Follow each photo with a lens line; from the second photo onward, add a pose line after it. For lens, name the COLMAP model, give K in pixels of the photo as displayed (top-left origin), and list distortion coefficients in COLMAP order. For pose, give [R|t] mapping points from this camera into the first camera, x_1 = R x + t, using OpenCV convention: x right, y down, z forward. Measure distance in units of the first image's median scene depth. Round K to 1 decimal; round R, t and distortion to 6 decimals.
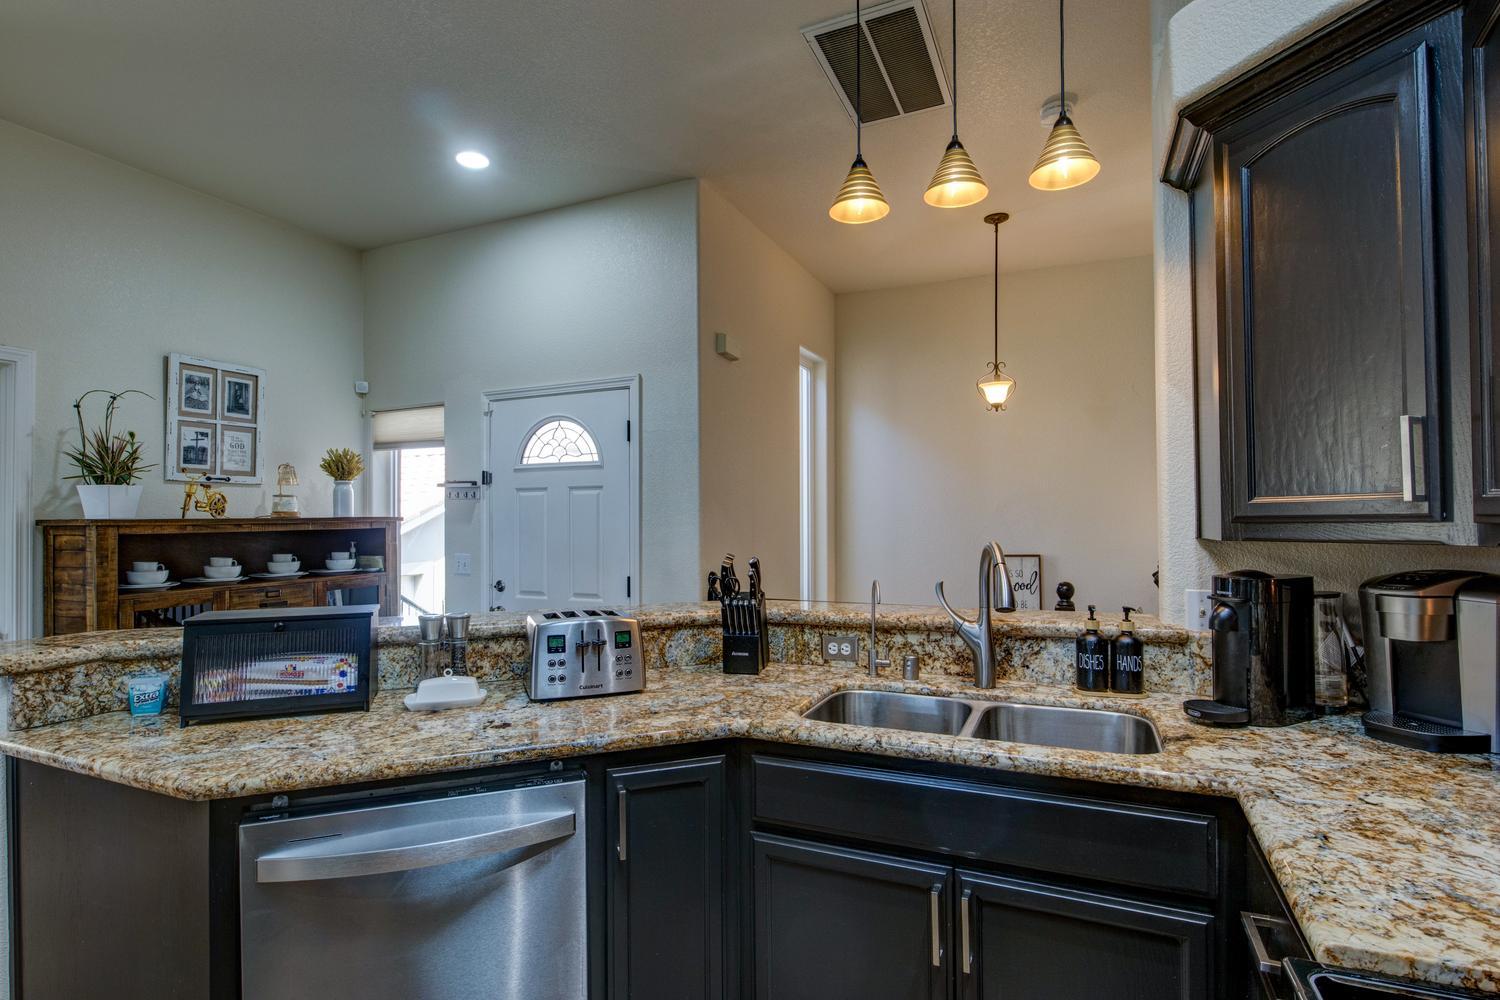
lens RADIAL K [[743.2, 0, 748.8], [0, 743.2, 506.2], [0, 0, 1]] dist [-0.006416, -0.000309]
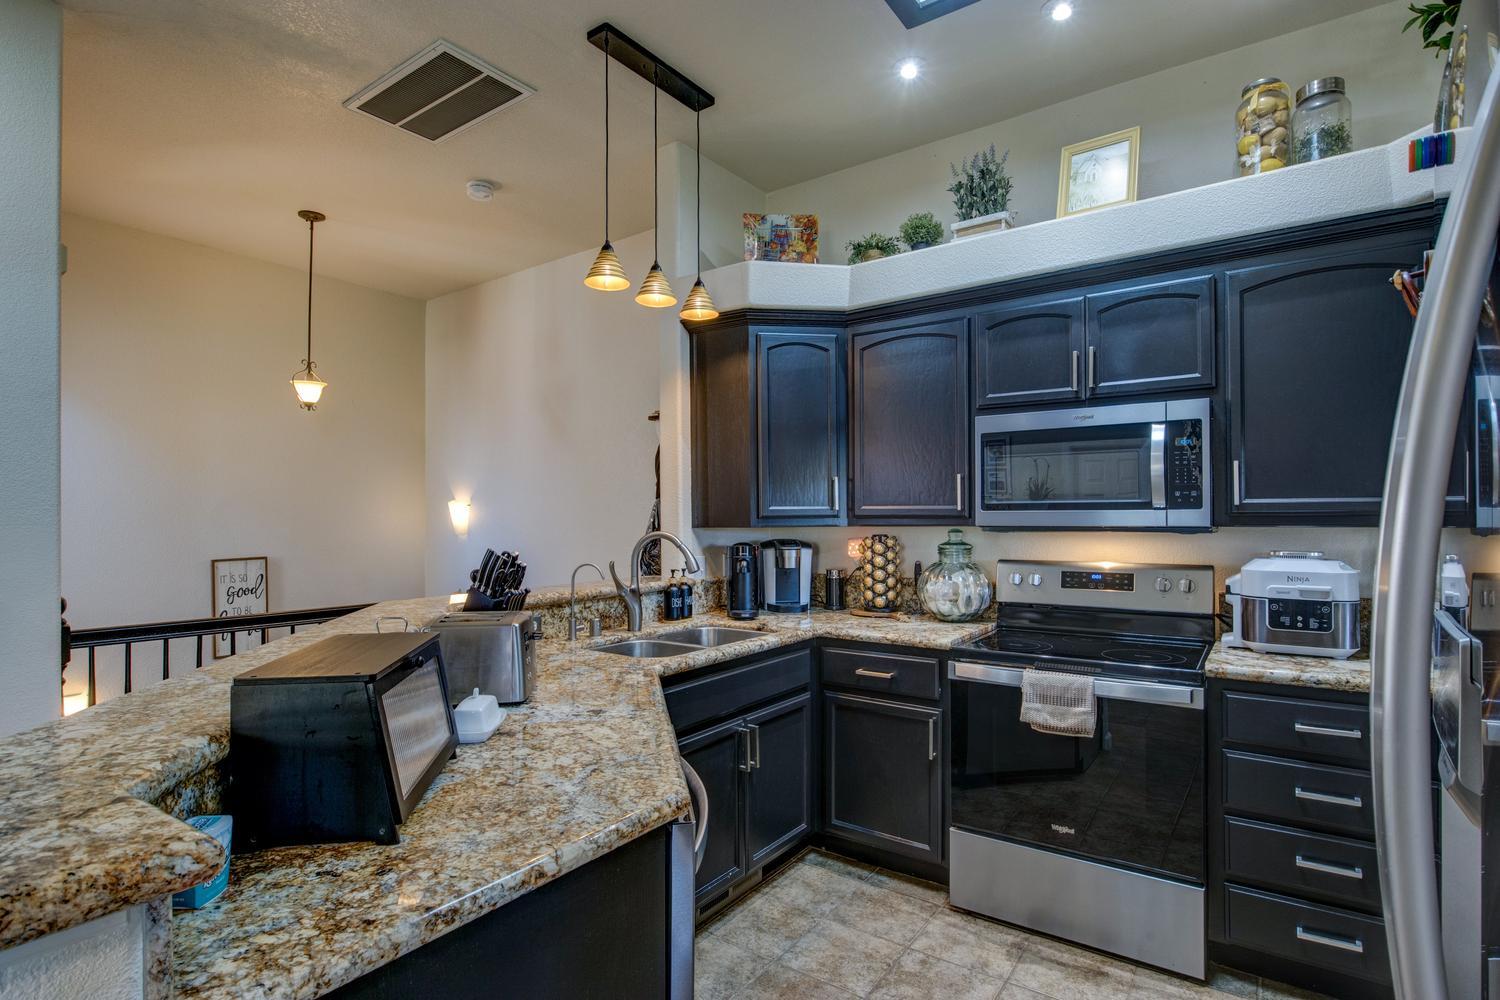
lens RADIAL K [[743.2, 0, 744.8], [0, 743.2, 510.0], [0, 0, 1]] dist [-0.006416, -0.000309]
pose [[0.206050, 0.014869, 0.978429, -1.132722], [-0.013447, 0.999833, -0.012363, 0.020068], [-0.978449, -0.010609, 0.206215, 0.505279]]
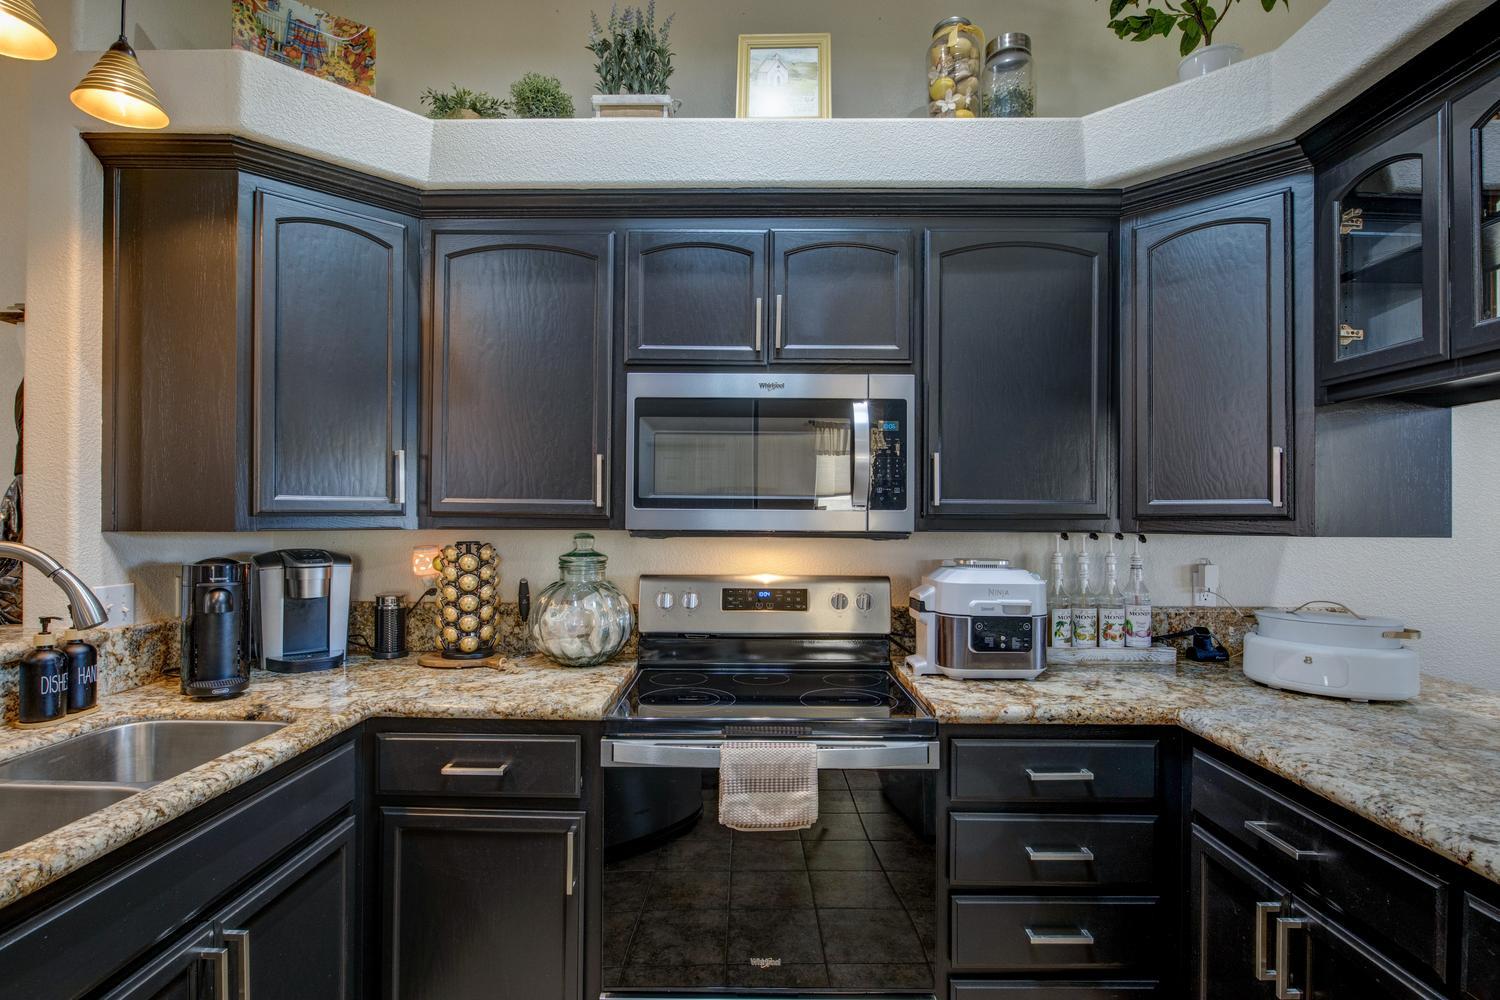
lens RADIAL K [[743.2, 0, 741.3], [0, 743.2, 509.8], [0, 0, 1]] dist [-0.006416, -0.000309]
pose [[-0.389122, 0.012519, 0.921101, -0.590993], [-0.019596, 0.999569, -0.021864, 0.019040], [-0.920978, -0.026557, -0.388709, 0.615588]]
